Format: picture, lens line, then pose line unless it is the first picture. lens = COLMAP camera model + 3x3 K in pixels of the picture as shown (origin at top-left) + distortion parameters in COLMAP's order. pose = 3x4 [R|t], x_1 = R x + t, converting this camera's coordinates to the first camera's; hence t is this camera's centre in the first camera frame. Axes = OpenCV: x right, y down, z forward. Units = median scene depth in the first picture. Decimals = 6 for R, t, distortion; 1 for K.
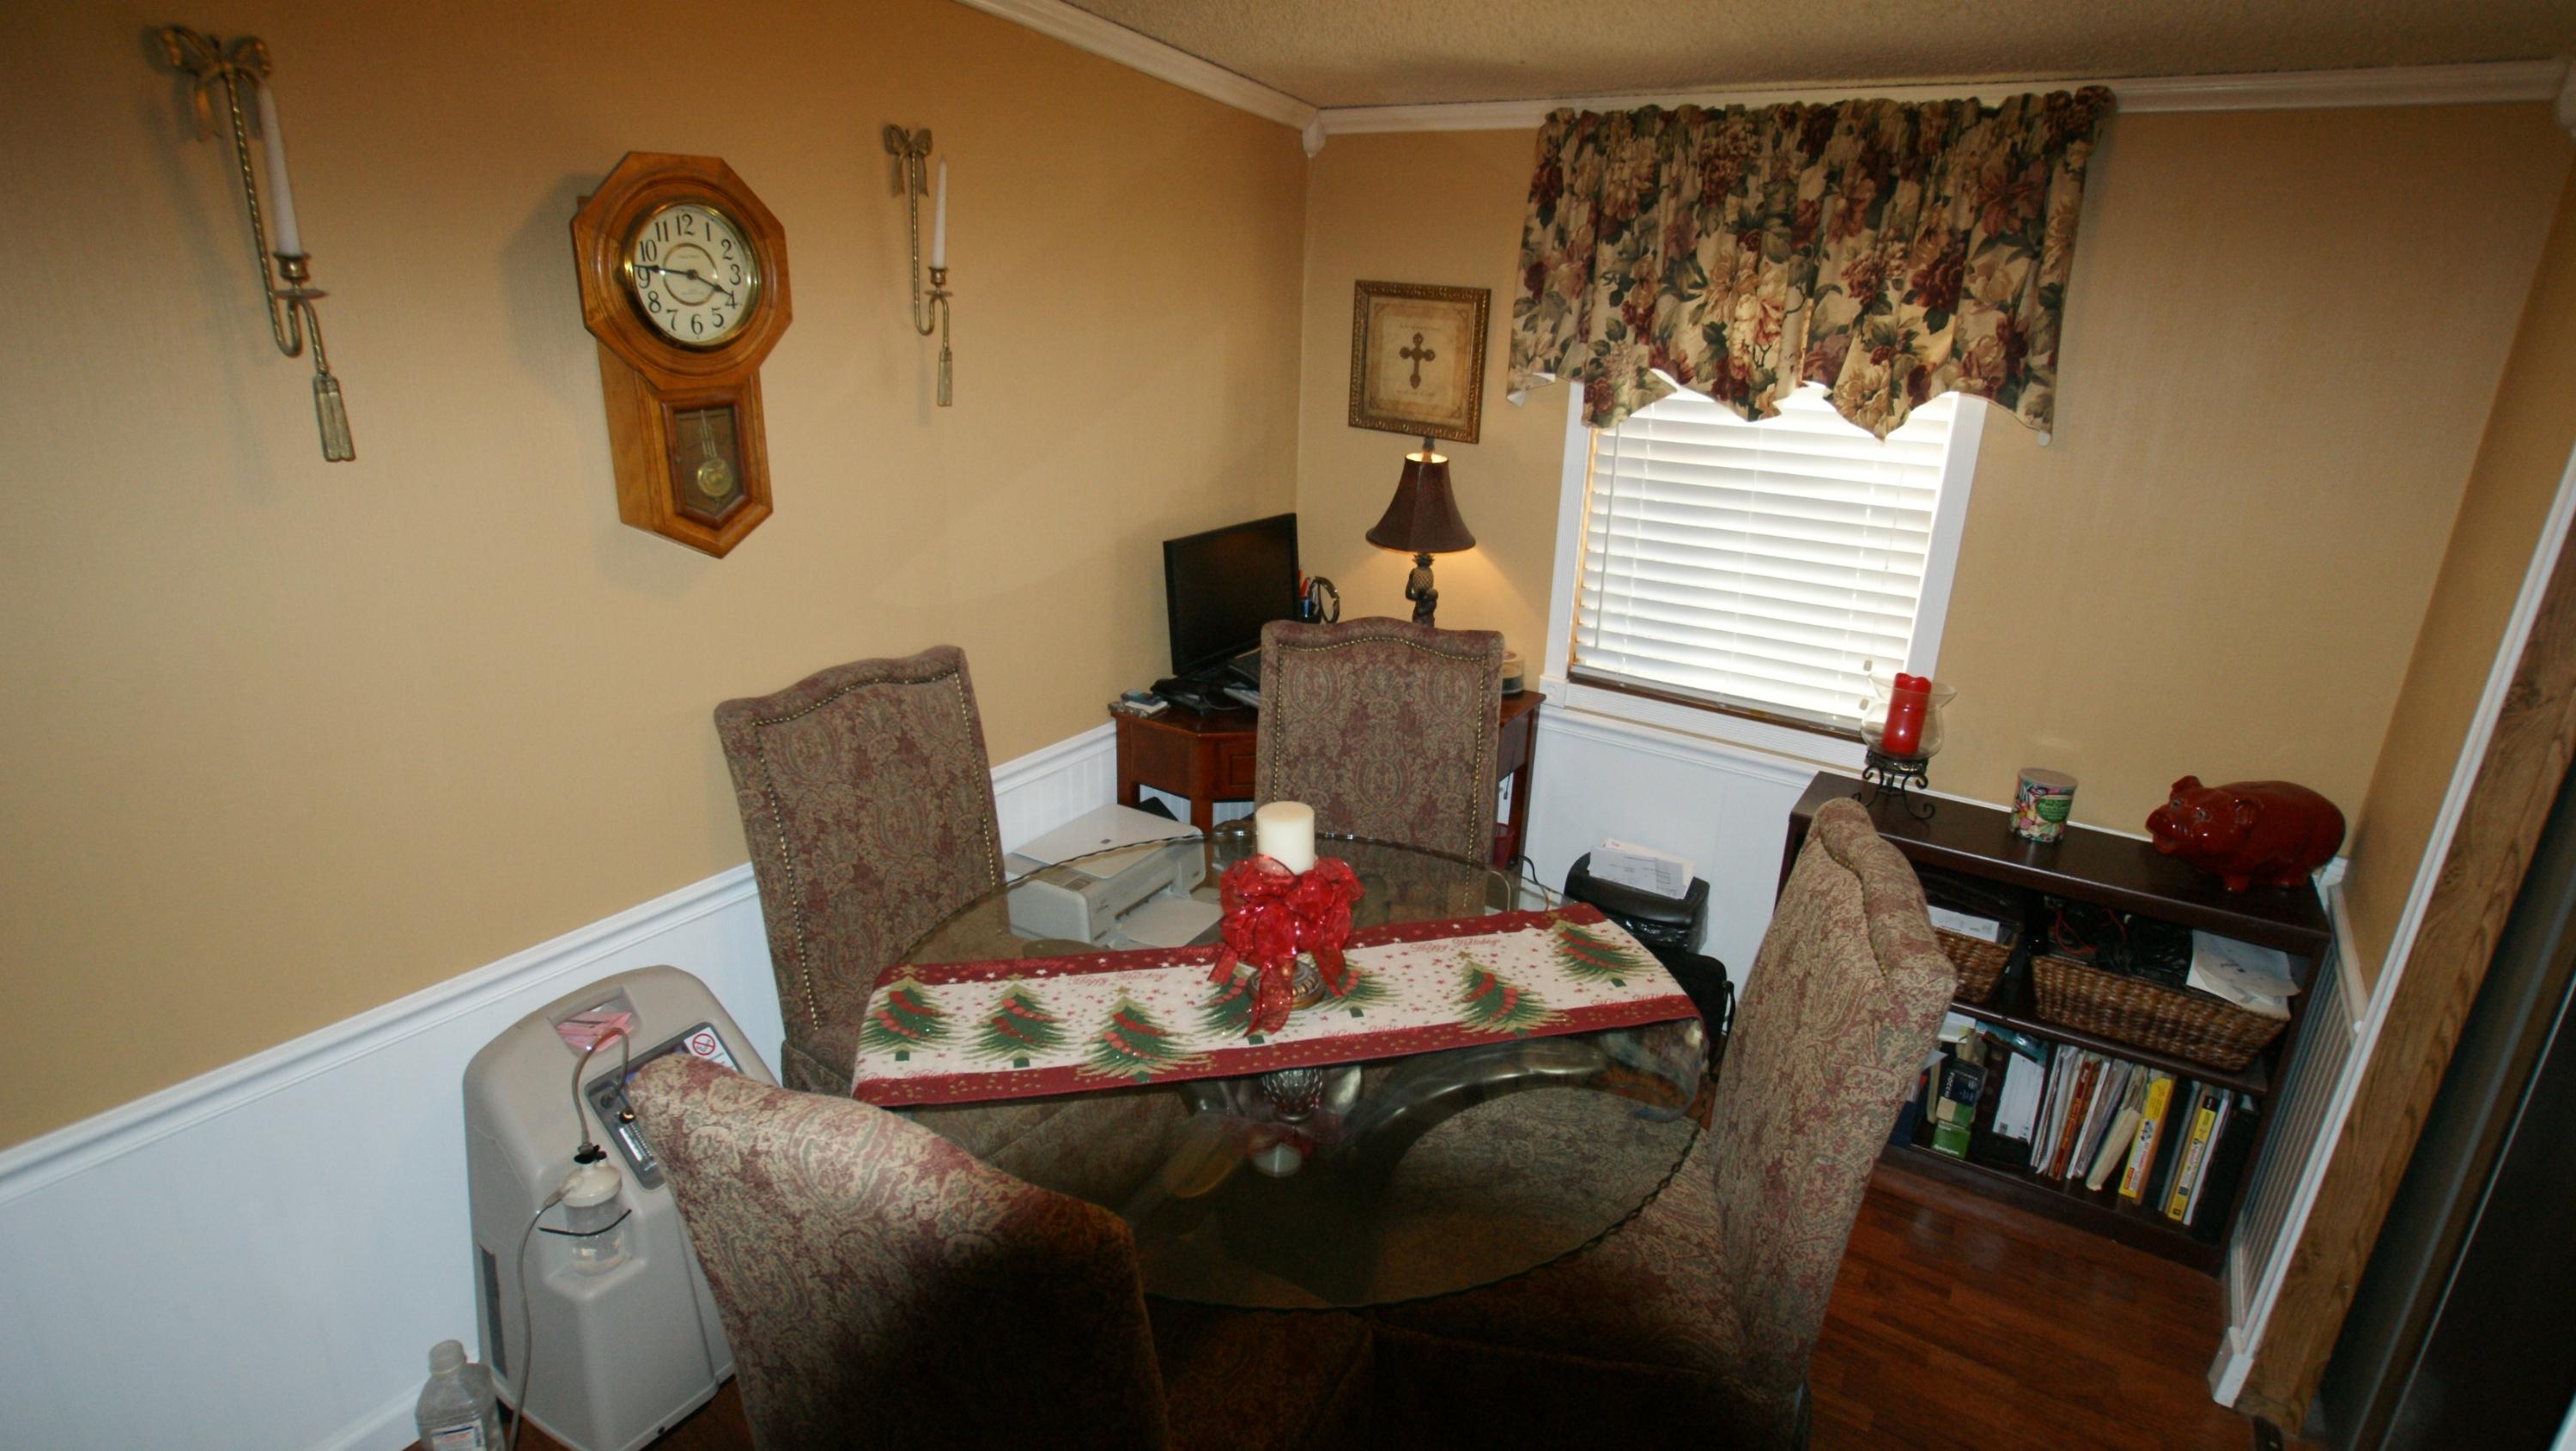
lens RADIAL K [[1291.8, 0, 1292.9], [0, 1291.8, 730.0], [0, 0, 1]] dist [-0.070846, 0.041368]
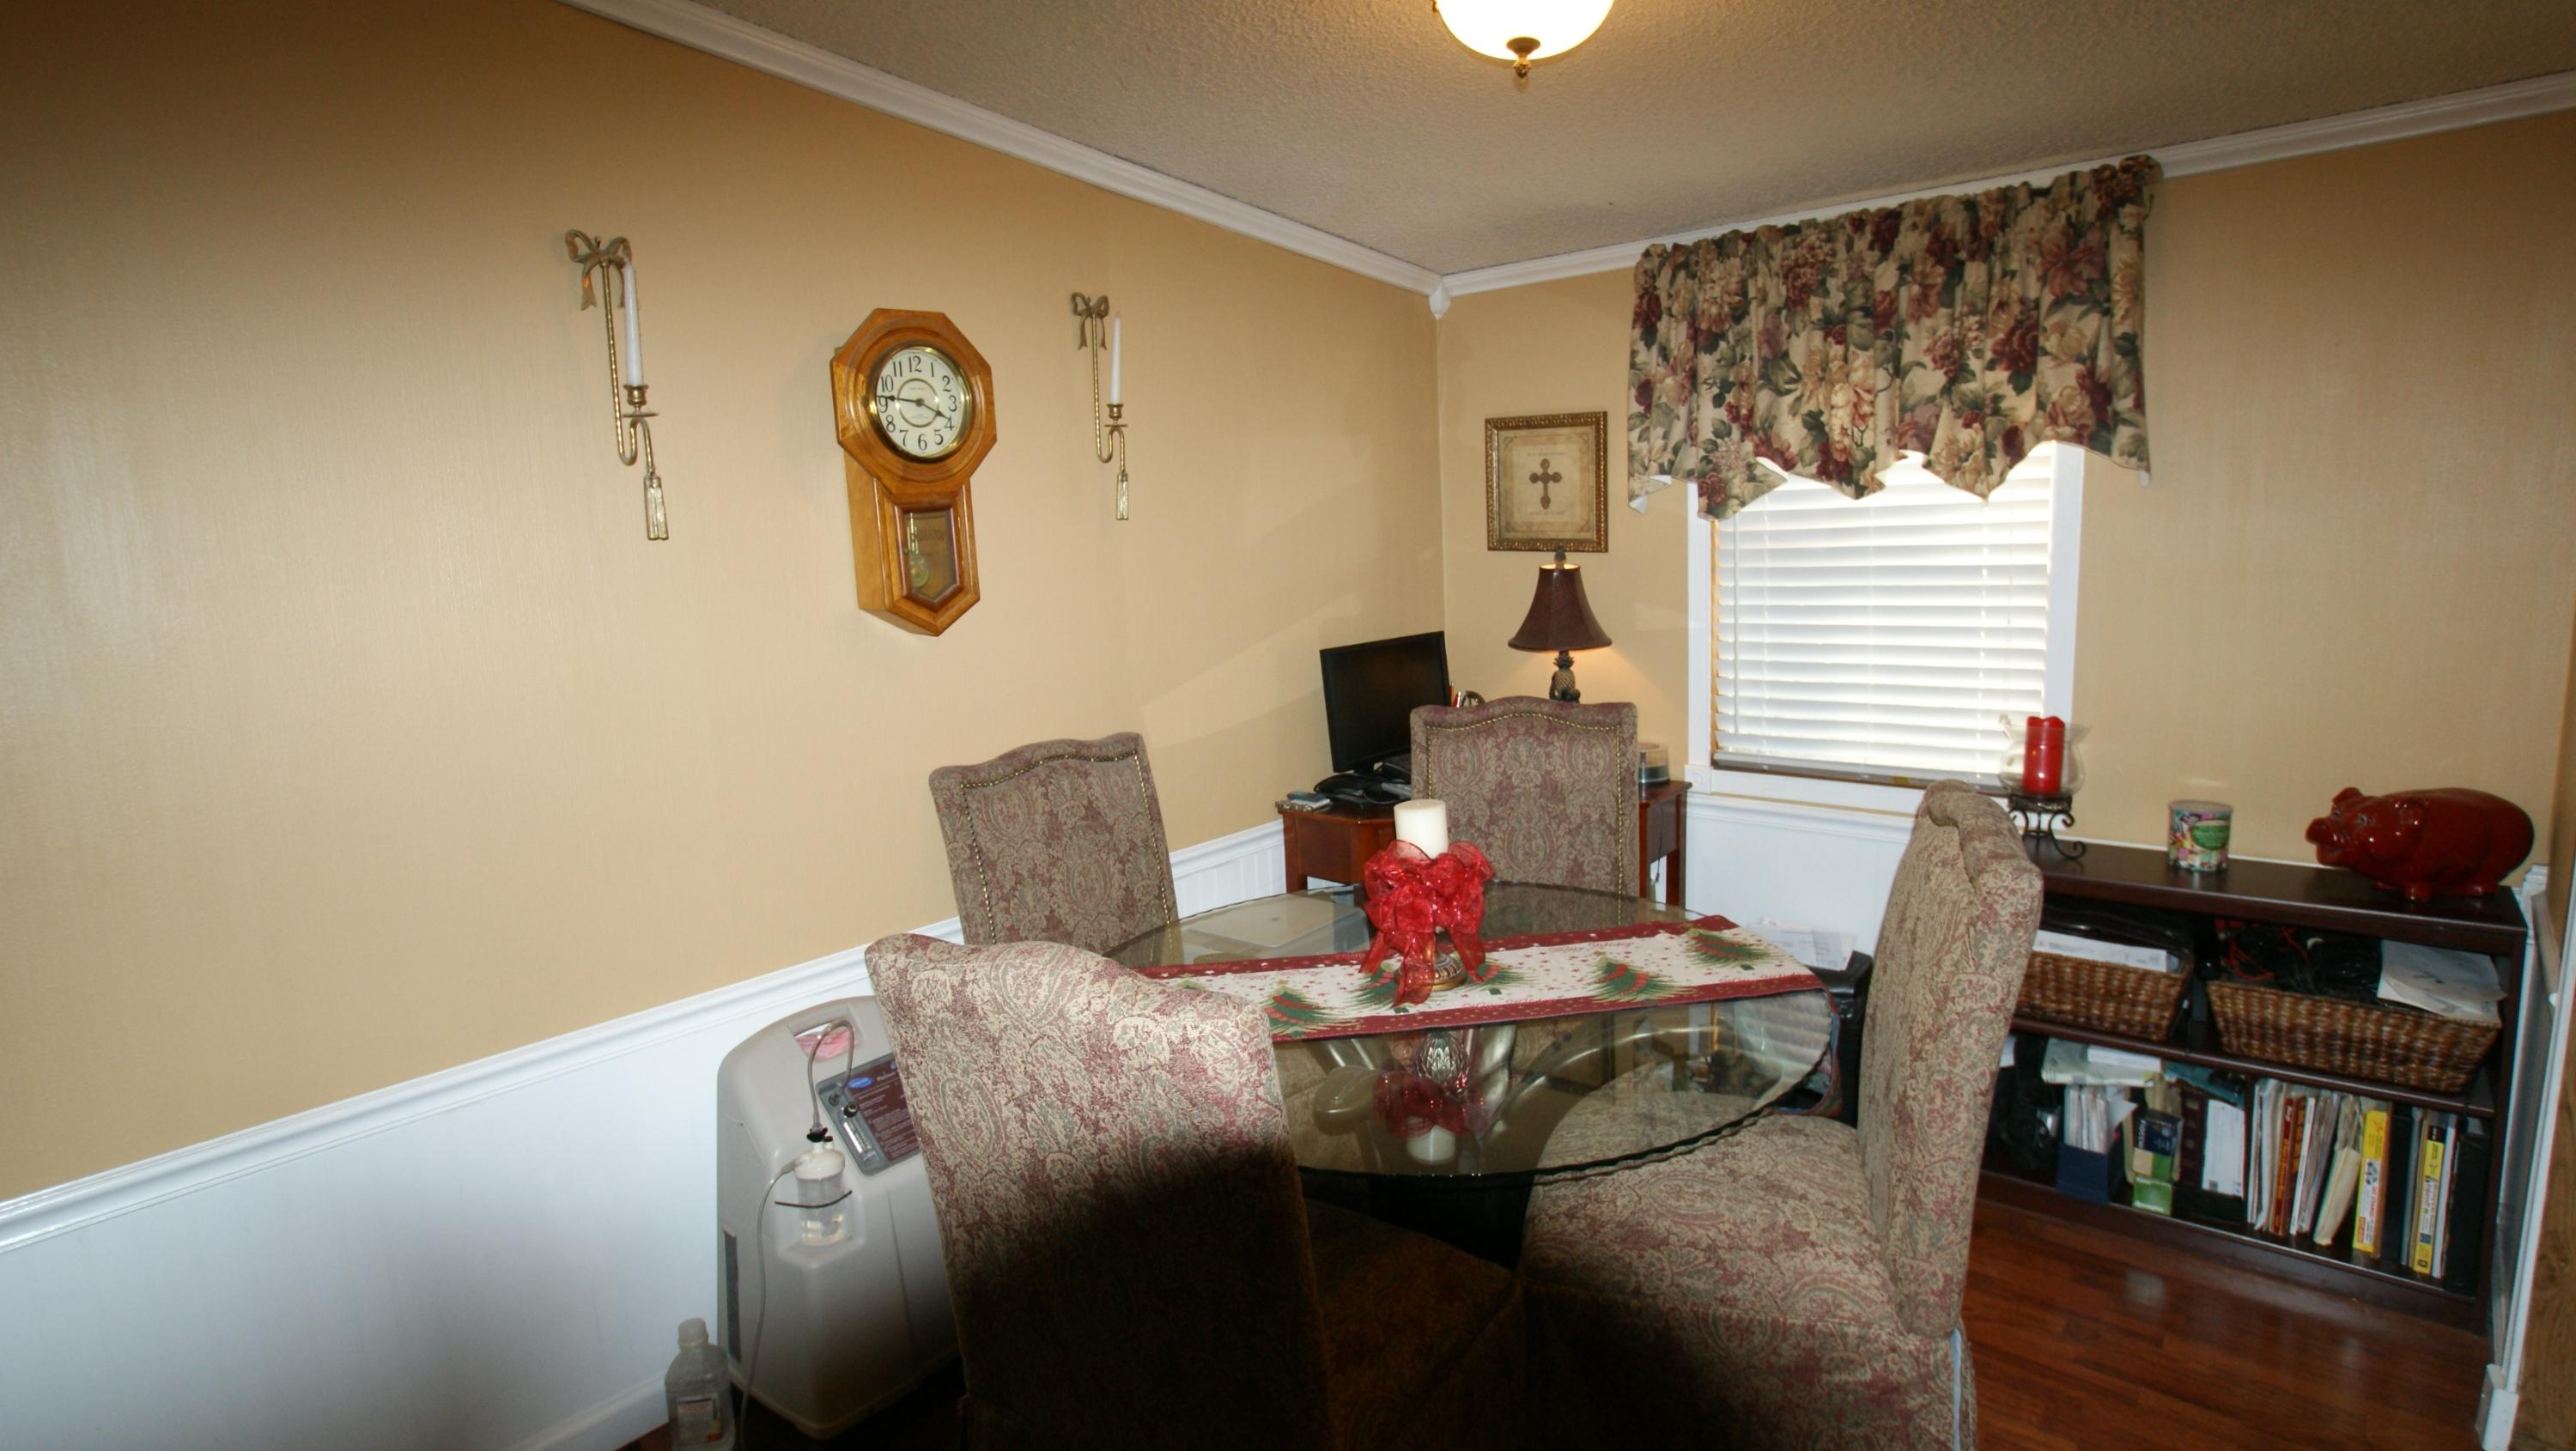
lens RADIAL K [[1291.8, 0, 1292.9], [0, 1291.8, 730.0], [0, 0, 1]] dist [-0.070846, 0.041368]
pose [[0.988925, -0.054363, -0.138102, 0.031250], [0.029800, 0.984284, -0.174062, 0.136130], [0.145394, 0.168018, 0.975003, -0.084325]]
